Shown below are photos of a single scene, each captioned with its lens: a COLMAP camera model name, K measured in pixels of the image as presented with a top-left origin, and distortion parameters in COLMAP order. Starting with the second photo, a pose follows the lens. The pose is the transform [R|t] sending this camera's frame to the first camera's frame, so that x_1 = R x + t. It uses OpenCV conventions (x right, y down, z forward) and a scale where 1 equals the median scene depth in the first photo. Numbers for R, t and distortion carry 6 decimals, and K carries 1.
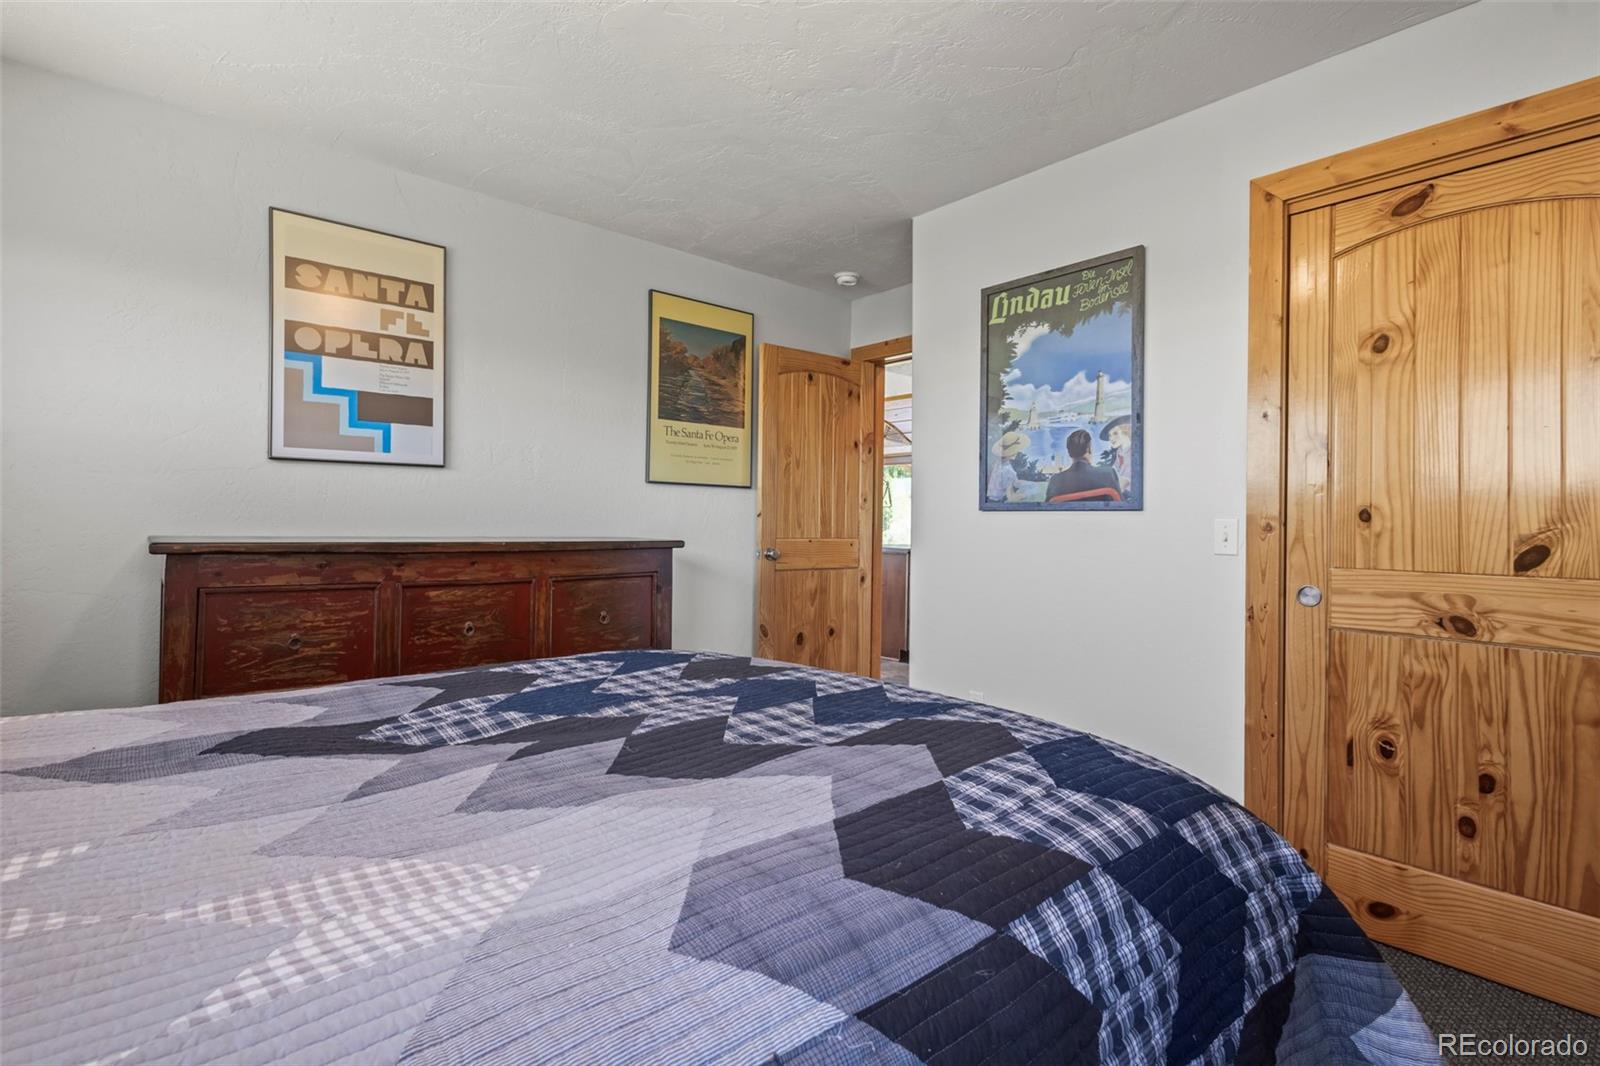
lens RADIAL K [[747.1, 0, 763.5], [0, 747.1, 518.9], [0, 0, 1]] dist [0.006060, 0.000535]
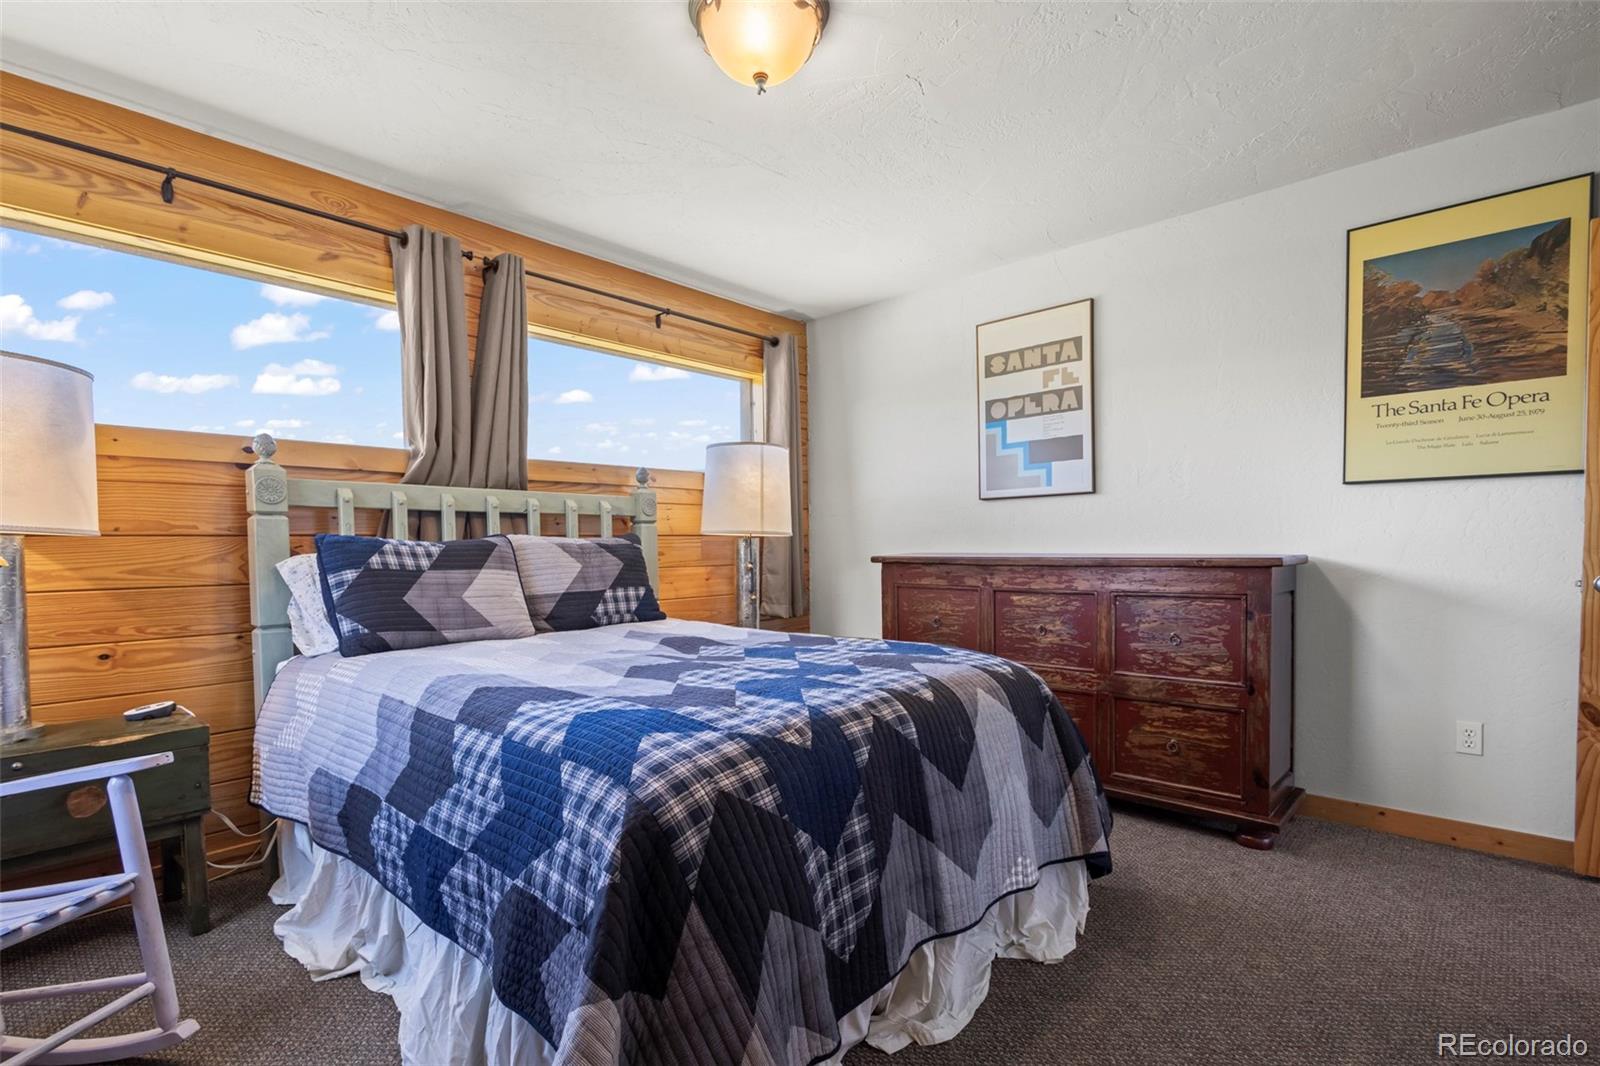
lens RADIAL K [[728.3, 0, 812.0], [0, 728.3, 570.7], [0, 0, 1]] dist [0.008140, -0.000299]
pose [[0.164024, 0.020525, -0.986243, 0.652279], [0.018810, 0.999537, 0.023930, 0.016392], [0.986277, -0.022476, 0.163562, 0.422099]]
